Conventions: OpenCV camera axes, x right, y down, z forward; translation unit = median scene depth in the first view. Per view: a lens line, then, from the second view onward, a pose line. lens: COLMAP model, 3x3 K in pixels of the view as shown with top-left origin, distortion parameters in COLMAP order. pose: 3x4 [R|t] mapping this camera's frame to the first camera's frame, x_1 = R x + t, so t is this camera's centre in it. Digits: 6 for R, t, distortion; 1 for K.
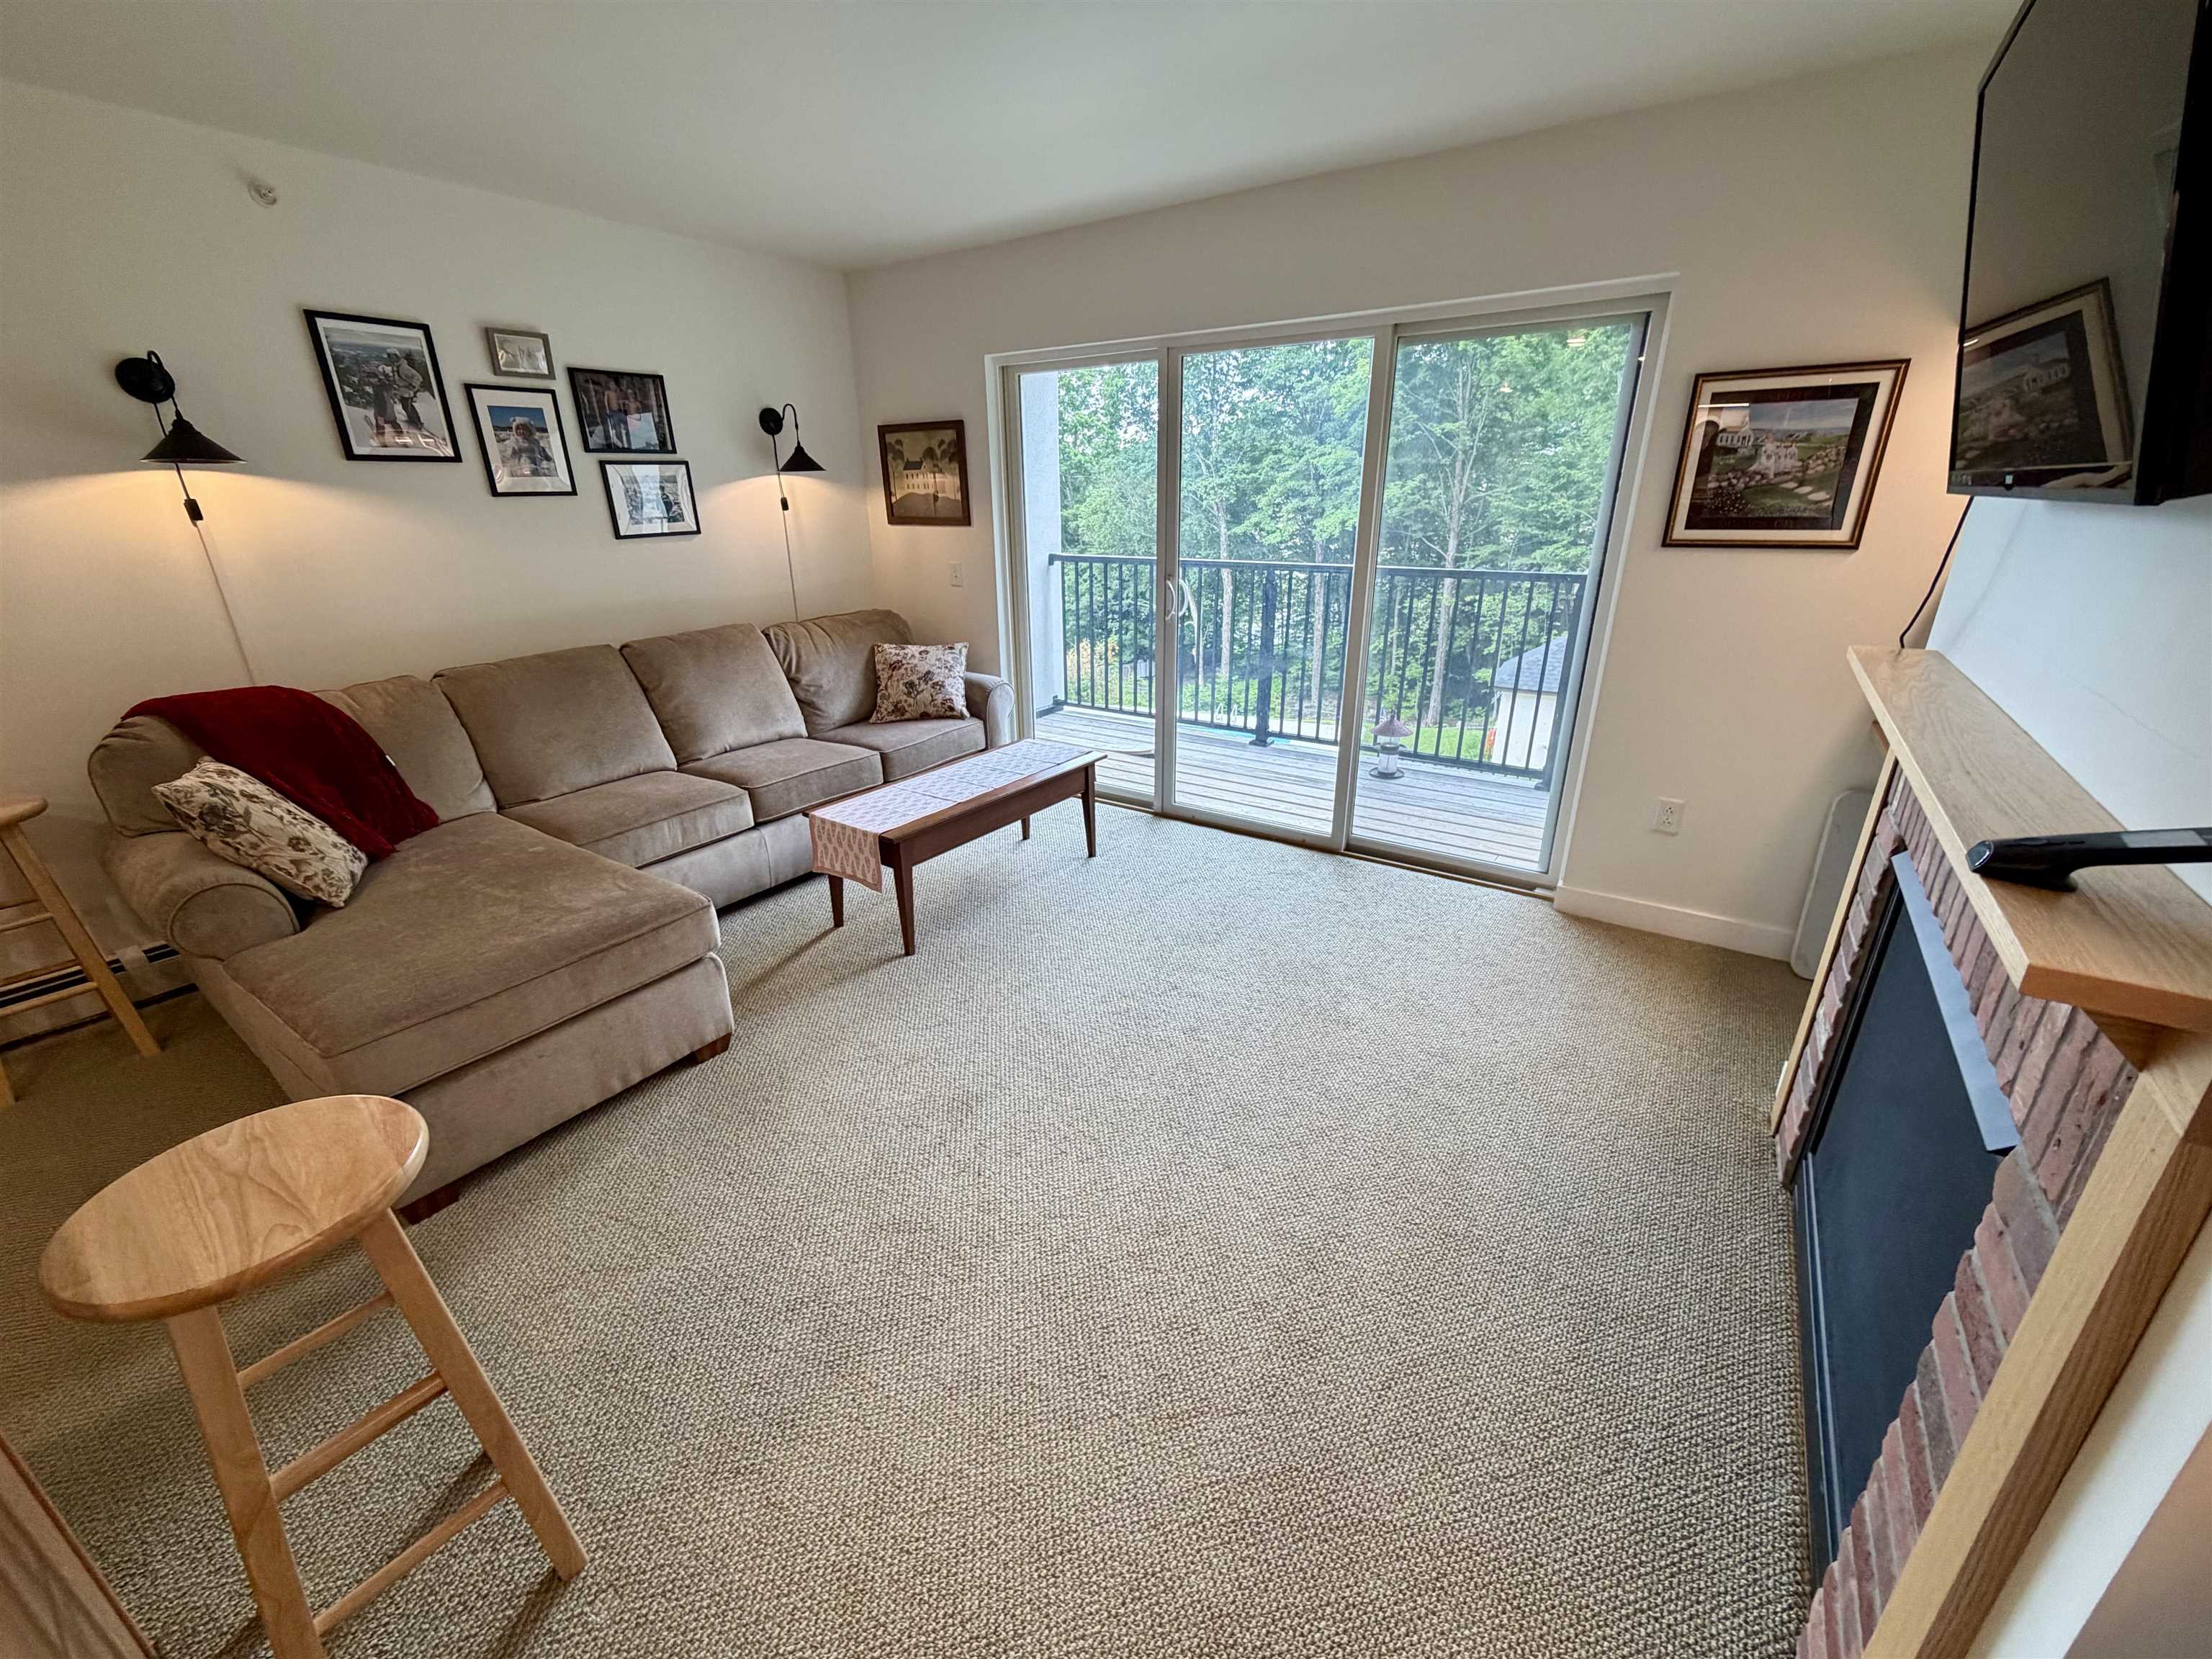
lens RADIAL K [[881.0, 0, 1105.6], [0, 881.0, 828.9], [0, 0, 1]] dist [0.001031, -0.000527]
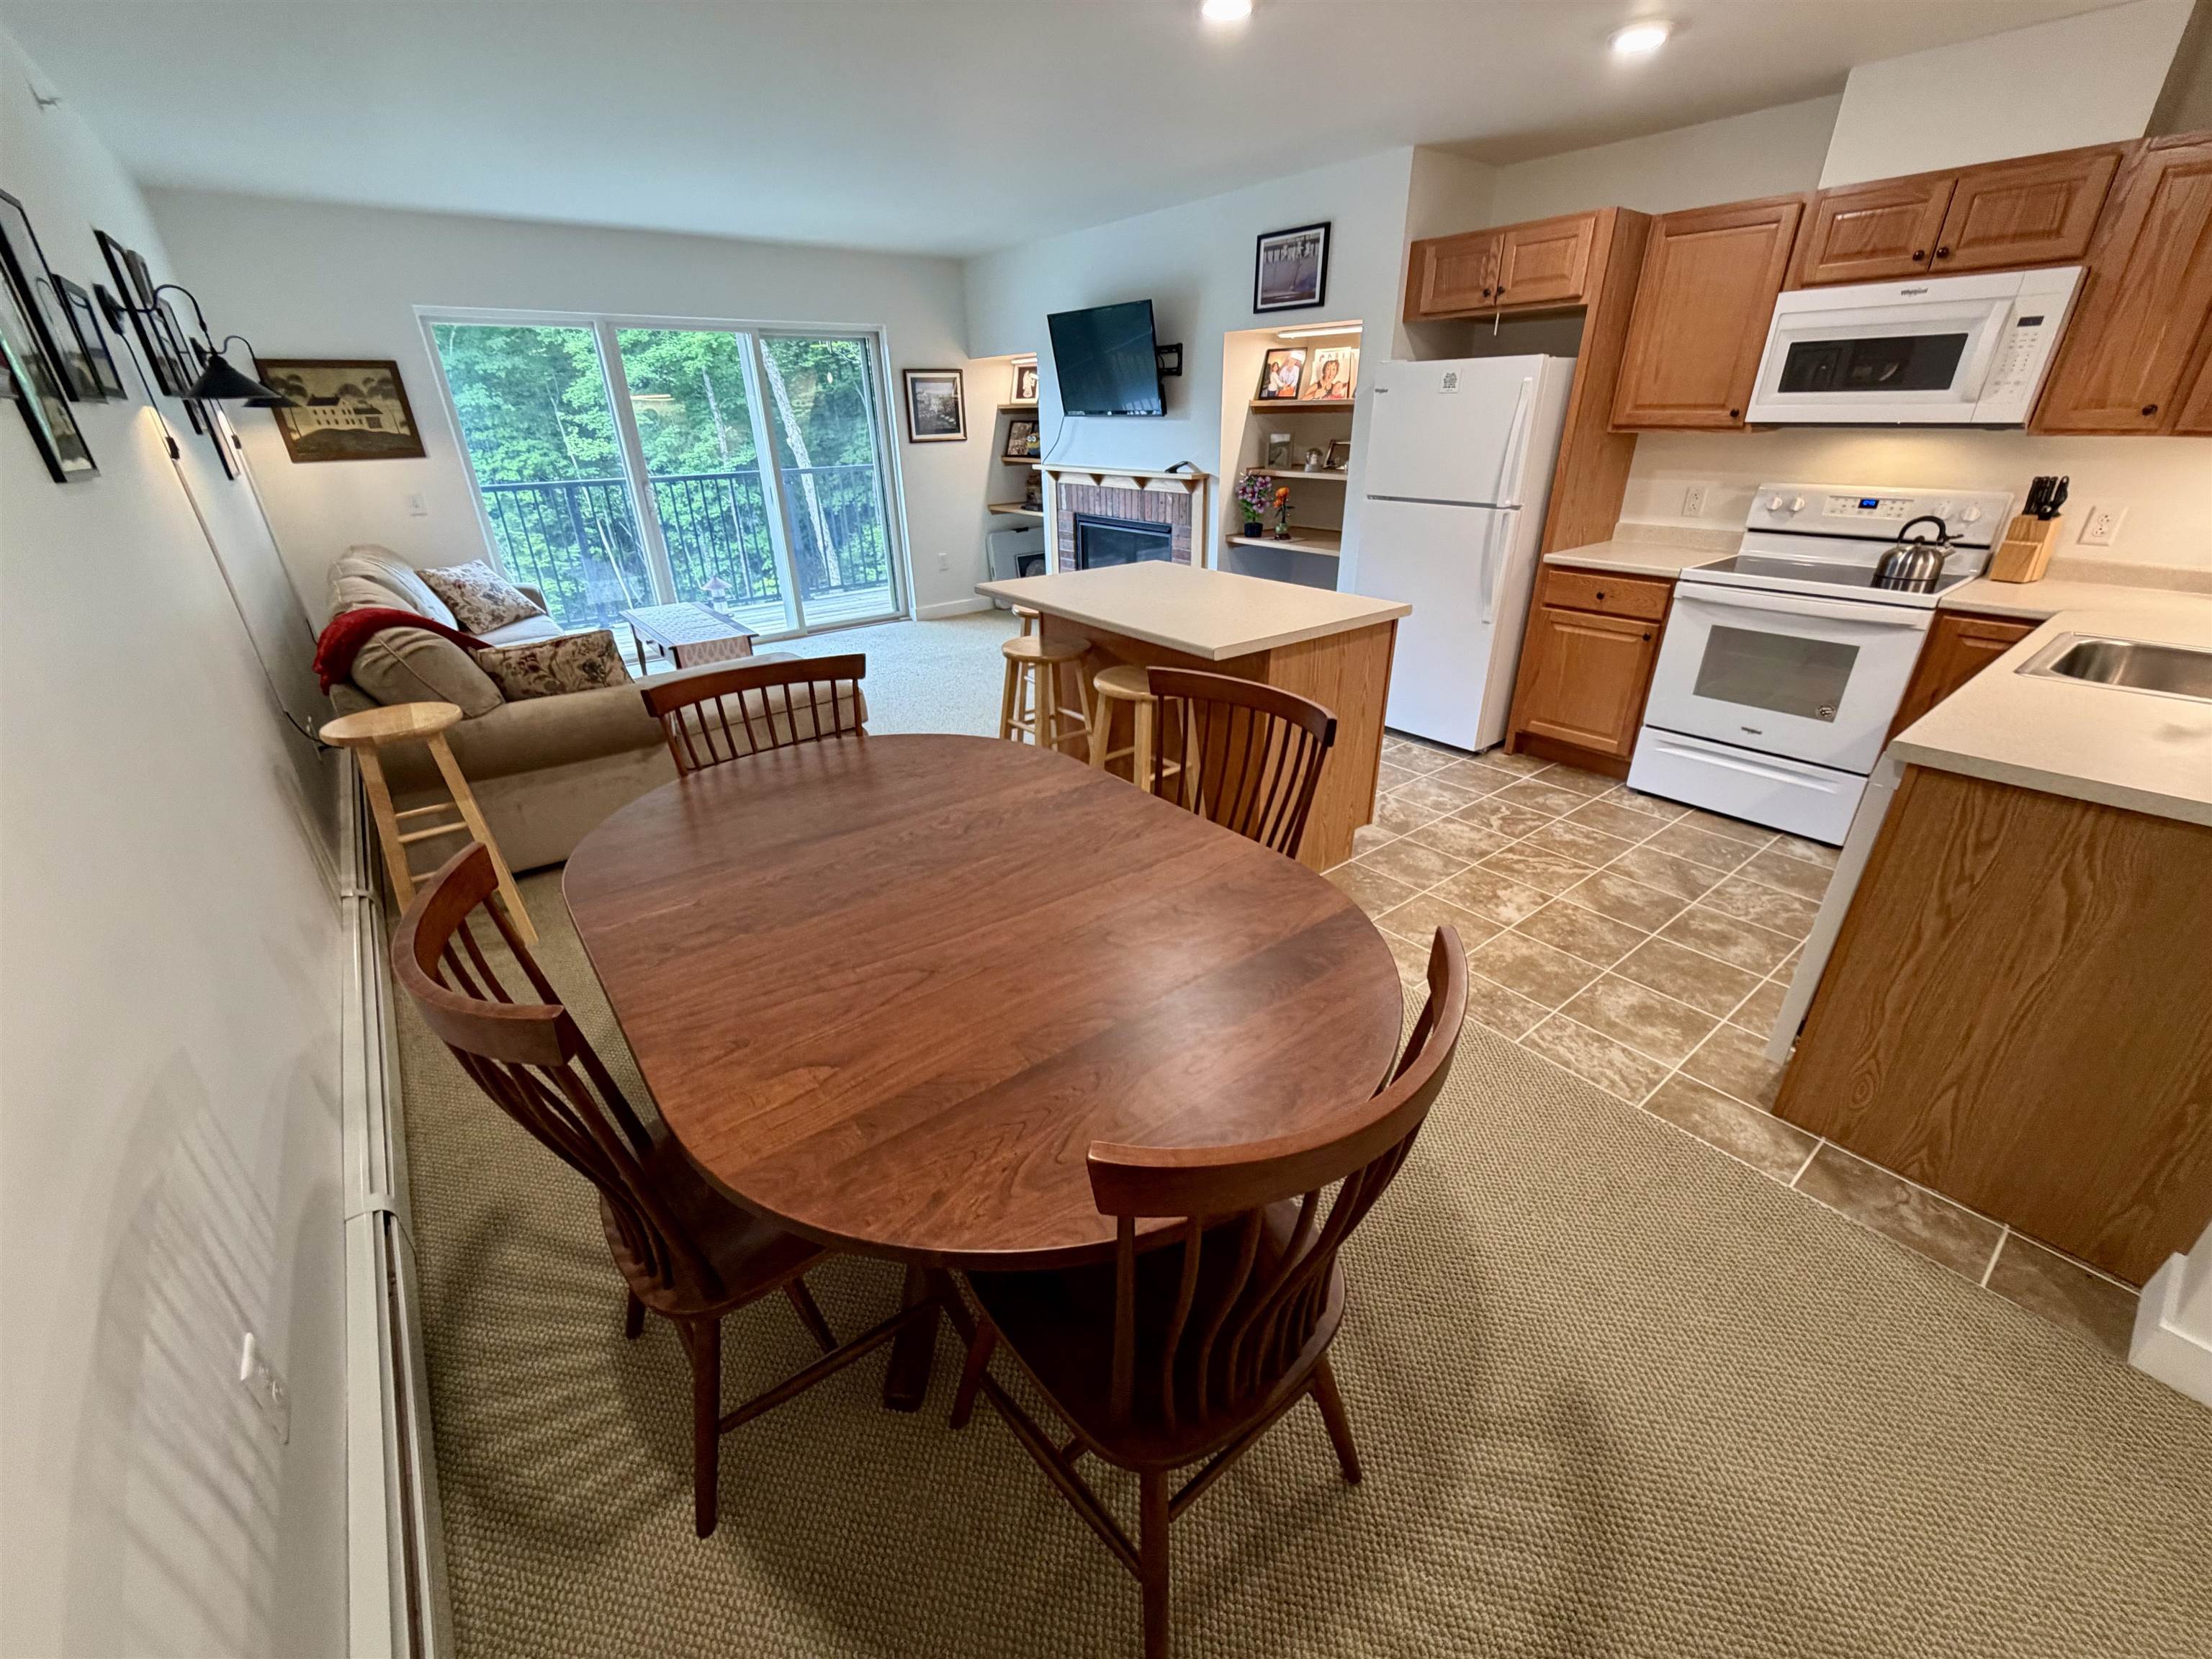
lens RADIAL K [[881.0, 0, 1109.3], [0, 881.0, 827.9], [0, 0, 1]] dist [0.001031, -0.000527]
pose [[0.294013, -0.407564, 0.864551, -1.372109], [0.355215, 0.886337, 0.297034, 0.065557], [-0.887343, 0.219770, 0.405368, -0.162890]]
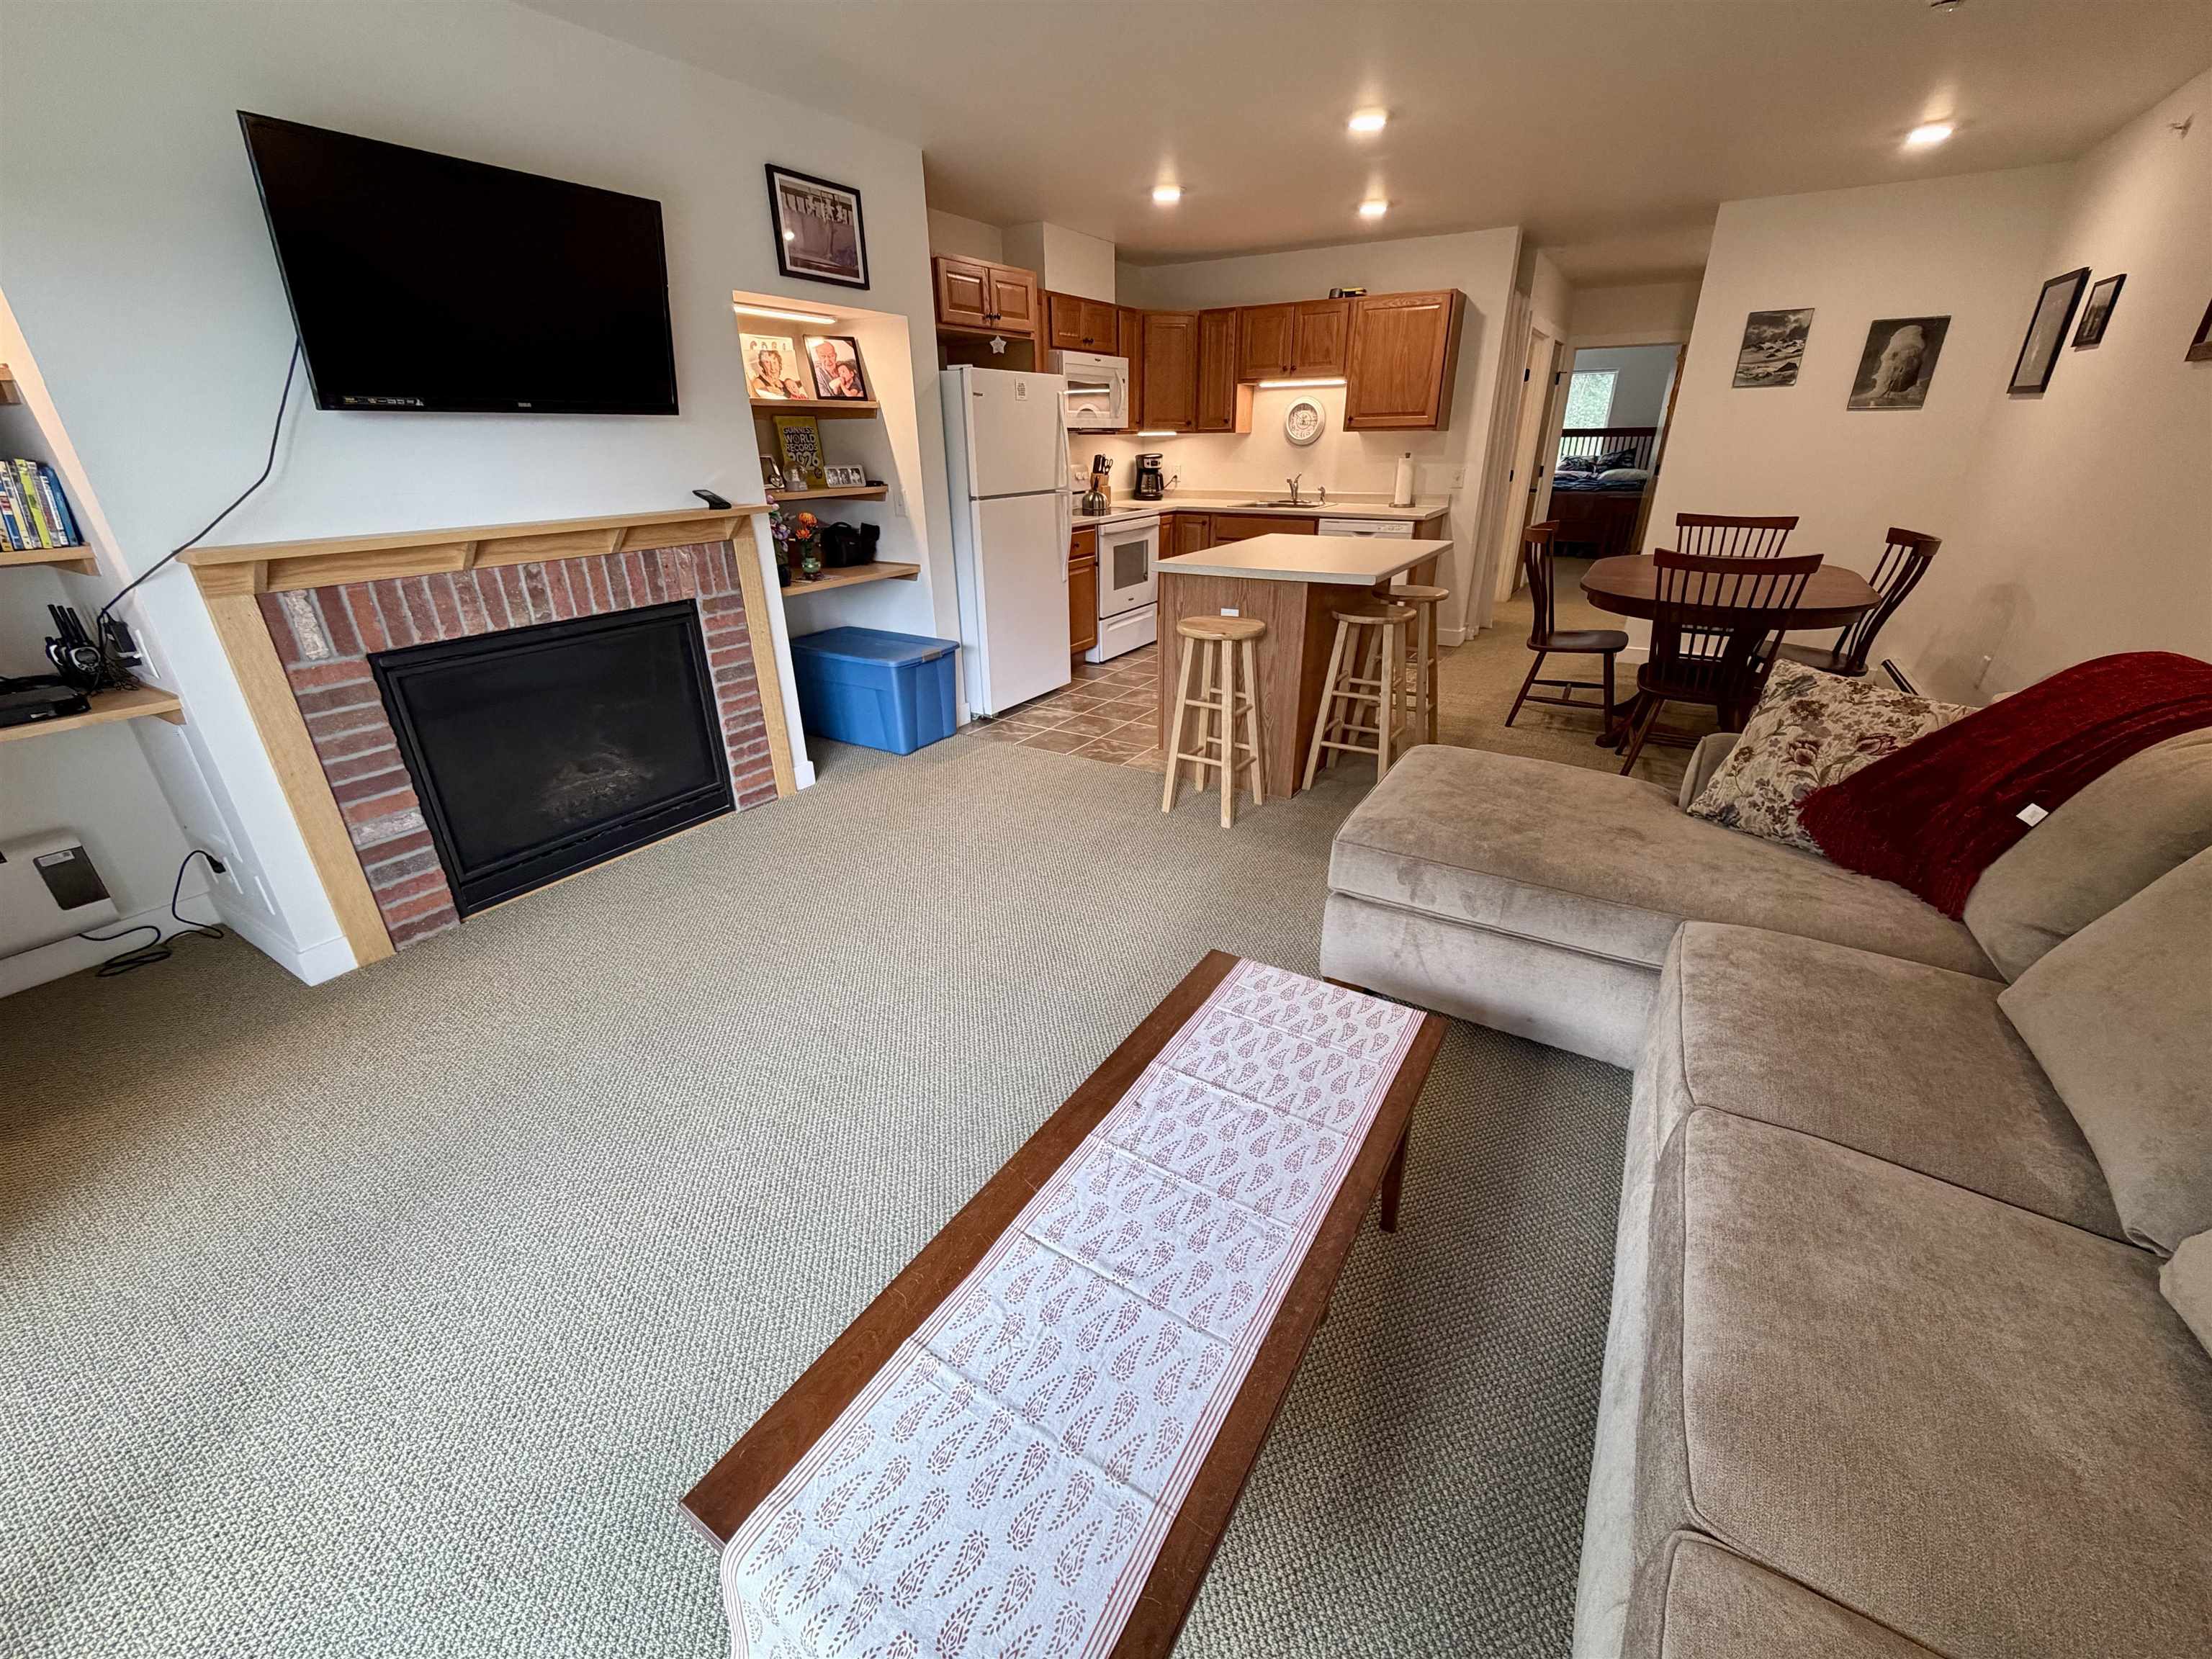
lens RADIAL K [[881.0, 0, 1108.5], [0, 881.0, 828.6], [0, 0, 1]] dist [0.001031, -0.000527]
pose [[-0.998363, 0.039474, -0.041394, -0.120282], [-0.001536, 0.704928, 0.709277, -0.409566], [0.057178, 0.708179, -0.703713, 1.142866]]
